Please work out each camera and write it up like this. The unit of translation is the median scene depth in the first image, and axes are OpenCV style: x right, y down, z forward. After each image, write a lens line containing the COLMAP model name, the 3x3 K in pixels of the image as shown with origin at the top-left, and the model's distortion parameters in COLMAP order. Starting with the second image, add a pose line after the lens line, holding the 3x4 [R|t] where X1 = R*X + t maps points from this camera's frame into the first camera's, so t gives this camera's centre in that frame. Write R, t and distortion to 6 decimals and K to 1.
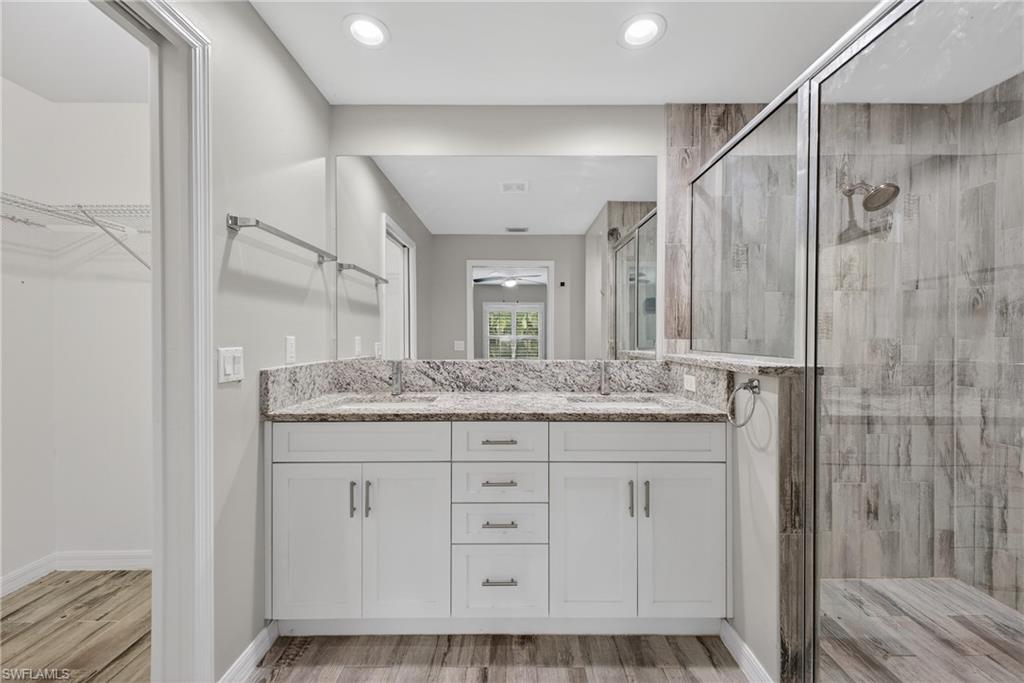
lens RADIAL K [[398.8, 0, 511.0], [0, 398.8, 340.6], [0, 0, 1]] dist [0.016342, -0.001646]
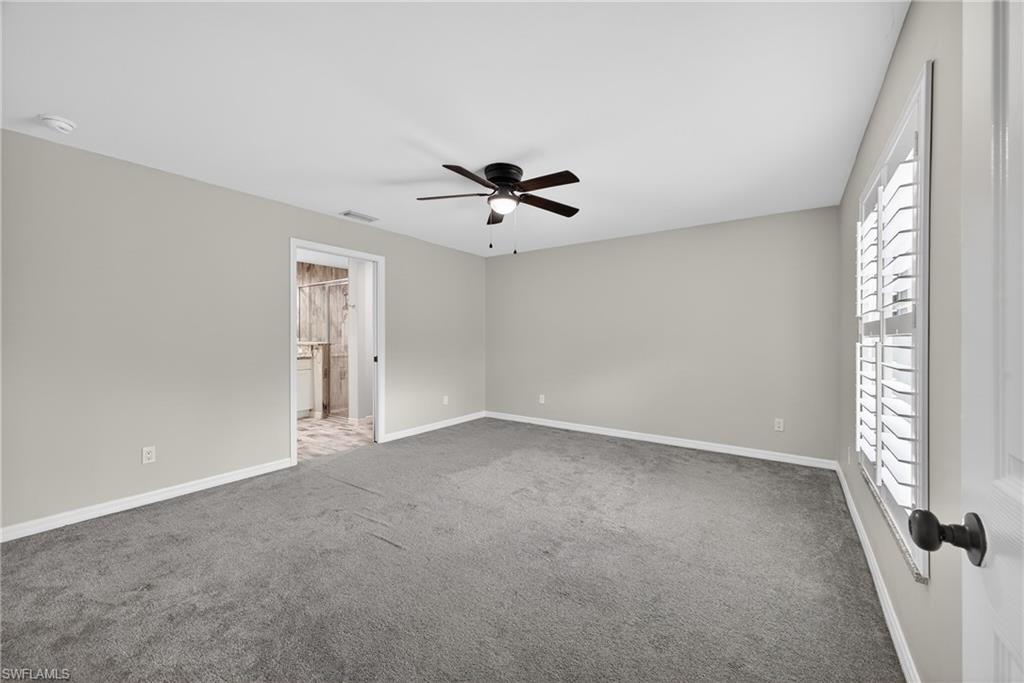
lens RADIAL K [[398.8, 0, 517.2], [0, 398.8, 342.1], [0, 0, 1]] dist [0.016342, -0.001646]
pose [[0.560816, -0.010382, 0.827876, -1.209071], [0.000823, 0.999928, 0.011982, -0.005127], [-0.827940, -0.006039, 0.560784, -2.201969]]
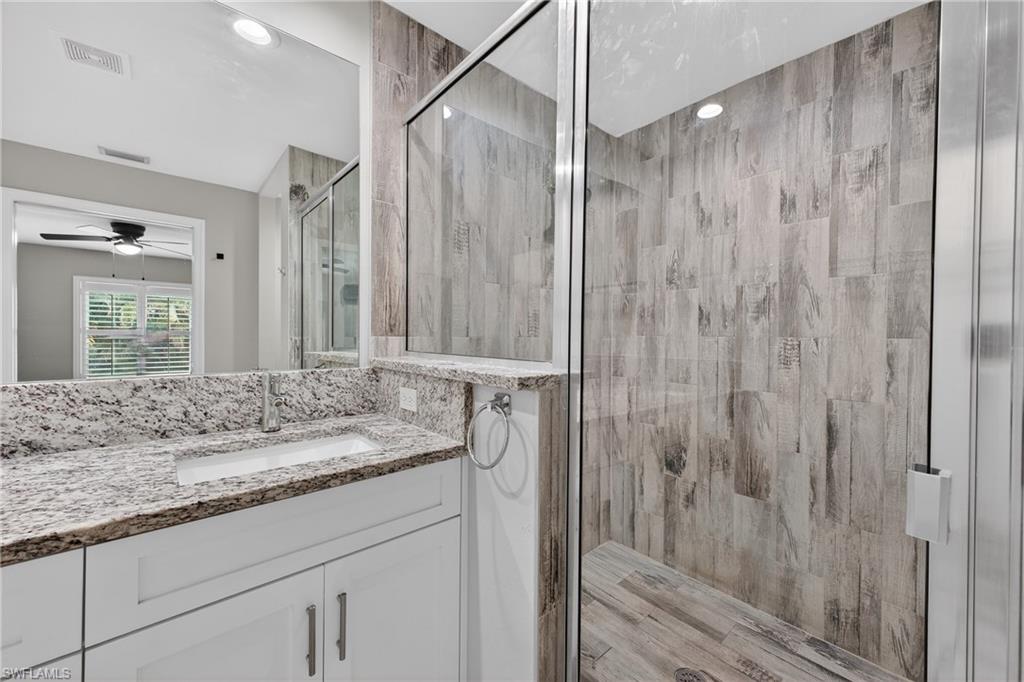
lens RADIAL K [[398.8, 0, 514.4], [0, 398.8, 337.2], [0, 0, 1]] dist [0.016342, -0.001646]
pose [[0.748184, 0.002467, 0.663486, 0.112281], [-0.000103, 0.999994, -0.003602, 0.000086], [-0.663491, 0.002626, 0.748180, 0.324363]]
